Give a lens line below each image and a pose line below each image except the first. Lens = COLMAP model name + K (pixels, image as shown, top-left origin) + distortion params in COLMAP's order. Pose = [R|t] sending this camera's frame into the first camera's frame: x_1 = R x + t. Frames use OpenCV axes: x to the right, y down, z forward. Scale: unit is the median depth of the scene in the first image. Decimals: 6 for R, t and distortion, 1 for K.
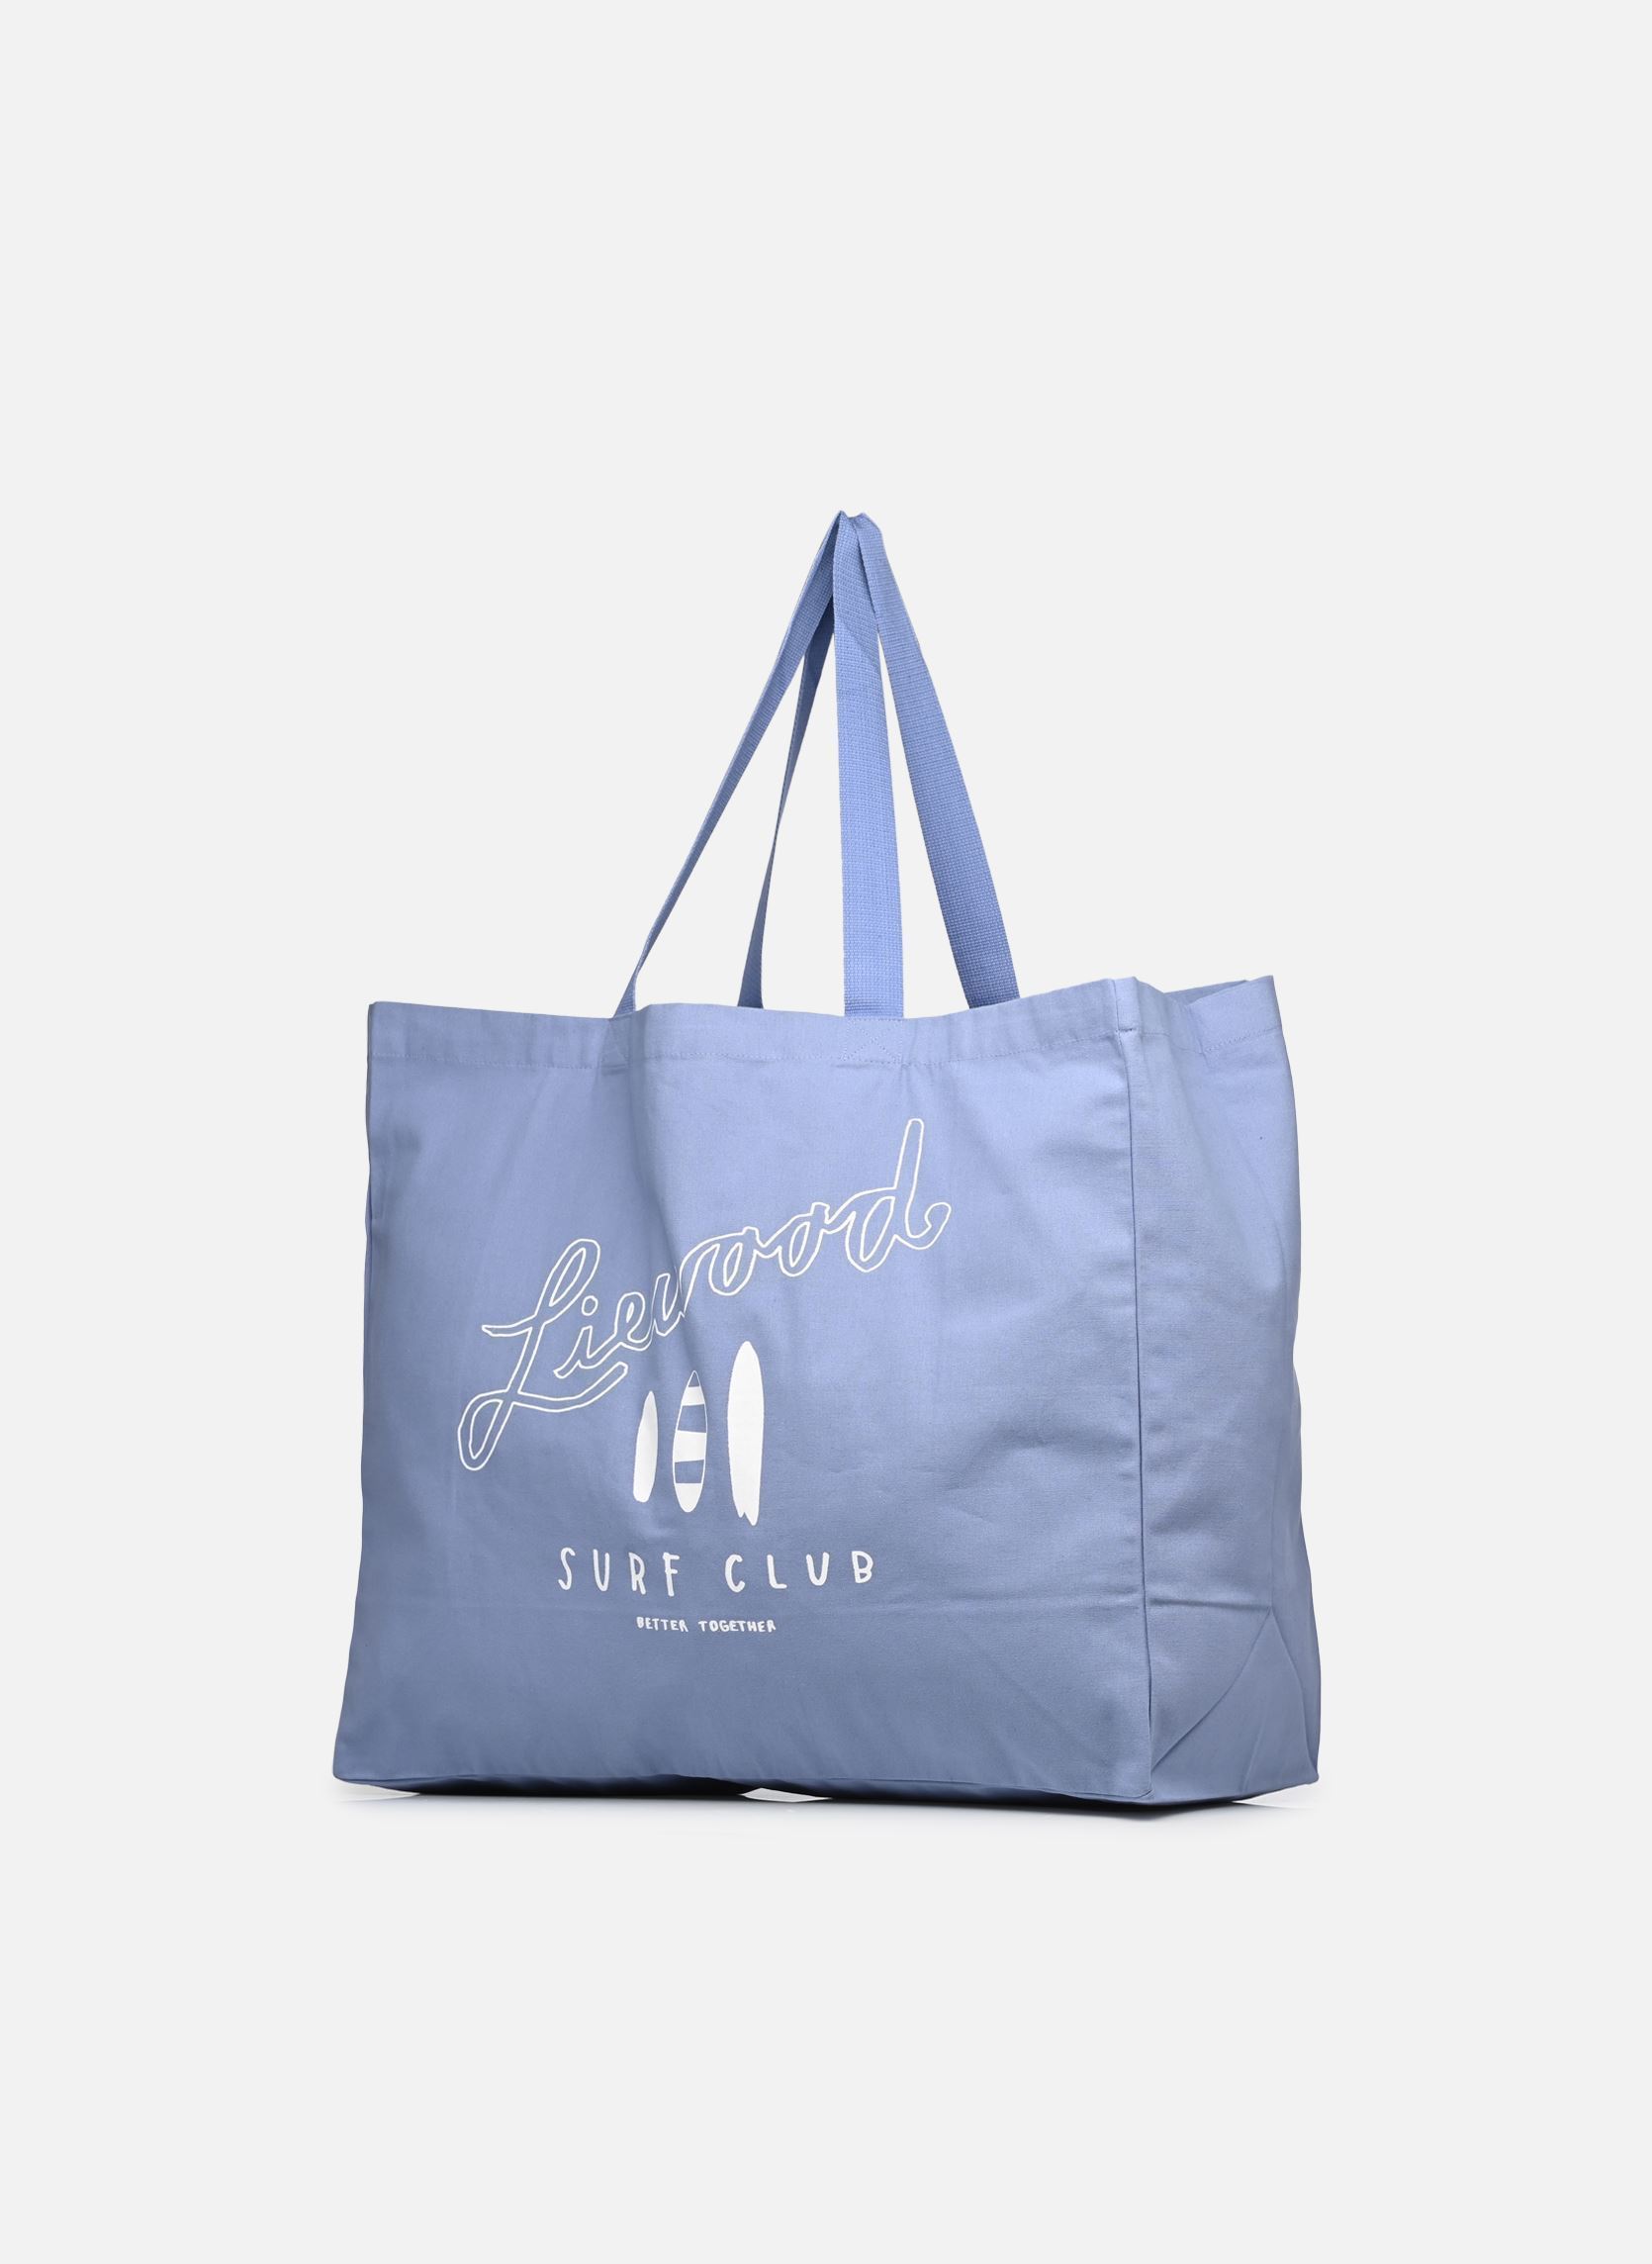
lens RADIAL K [[6874.1, 0, 826.0], [0, 6874.1, 1132.0], [0, 0, 1]] dist [0.384954, -0.021988]
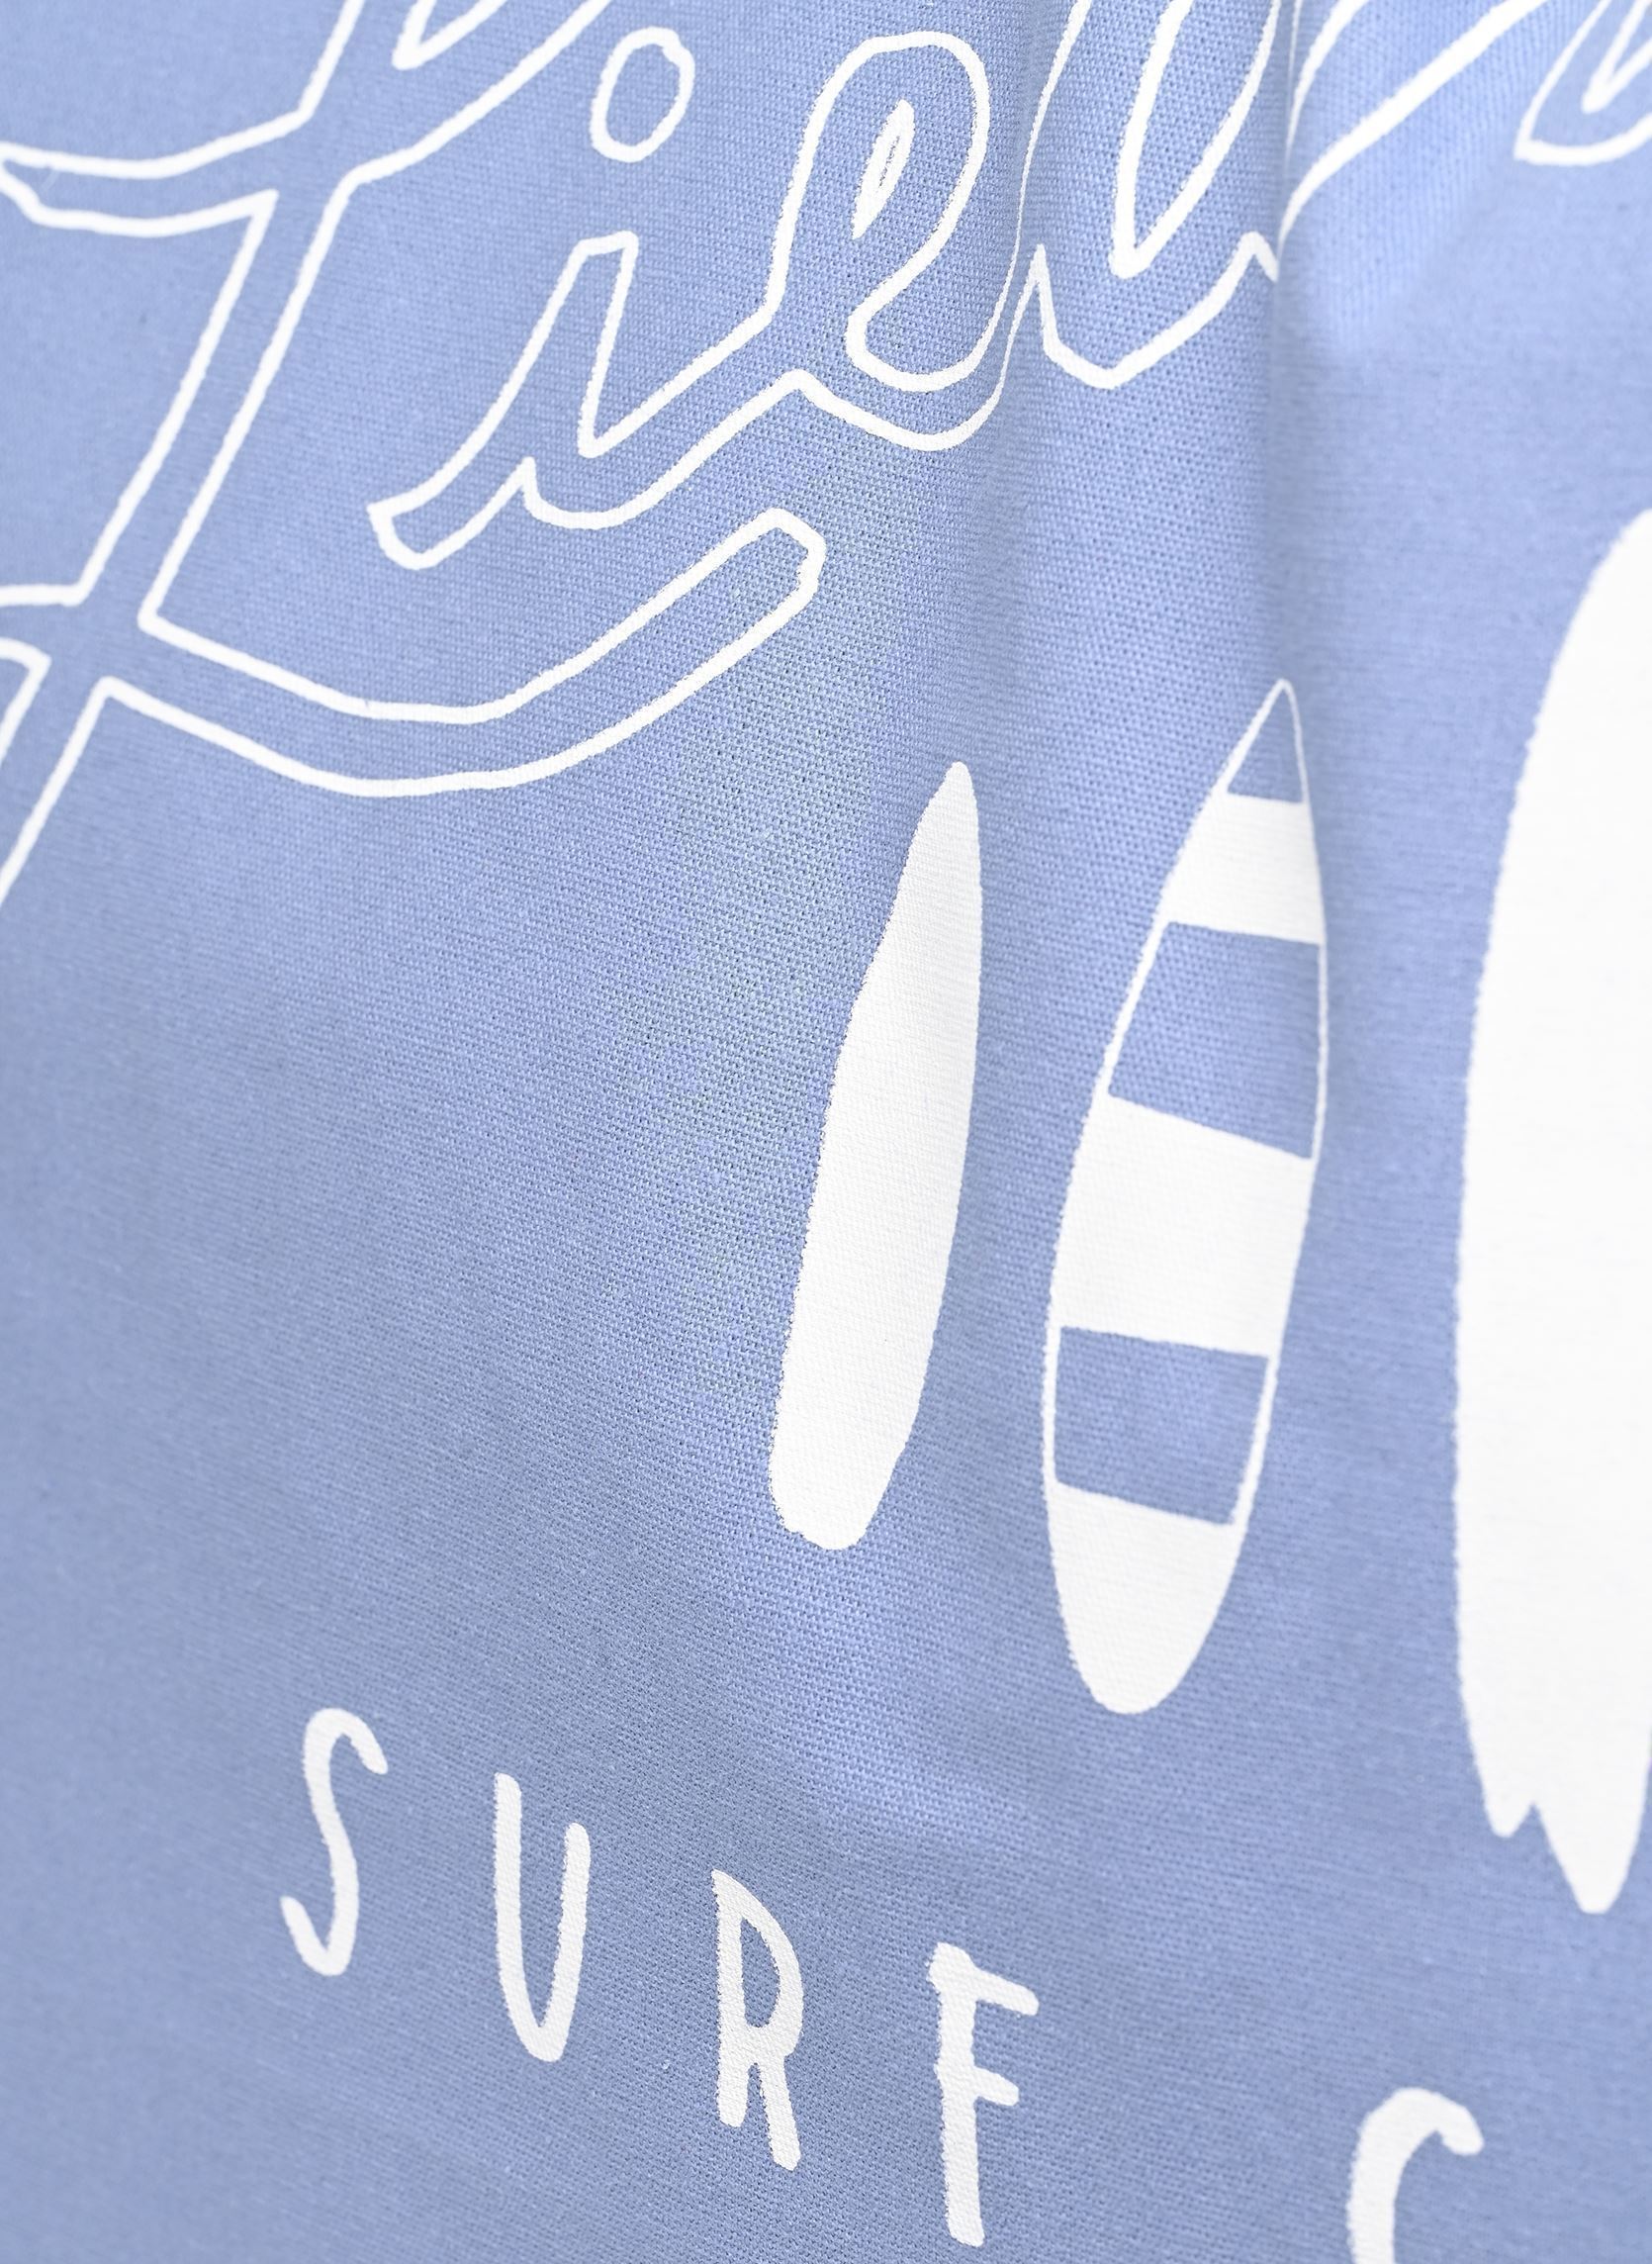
lens RADIAL K [[8406.4, 0, 826.0], [0, 8406.4, 1132.0], [0, 0, 1]] dist [0.162137, 2.348788]
pose [[0.991282, 0.093925, -0.092401, -0.011475], [-0.074037, 0.977192, 0.199034, 0.010734], [0.108988, -0.190457, 0.975627, 0.837396]]
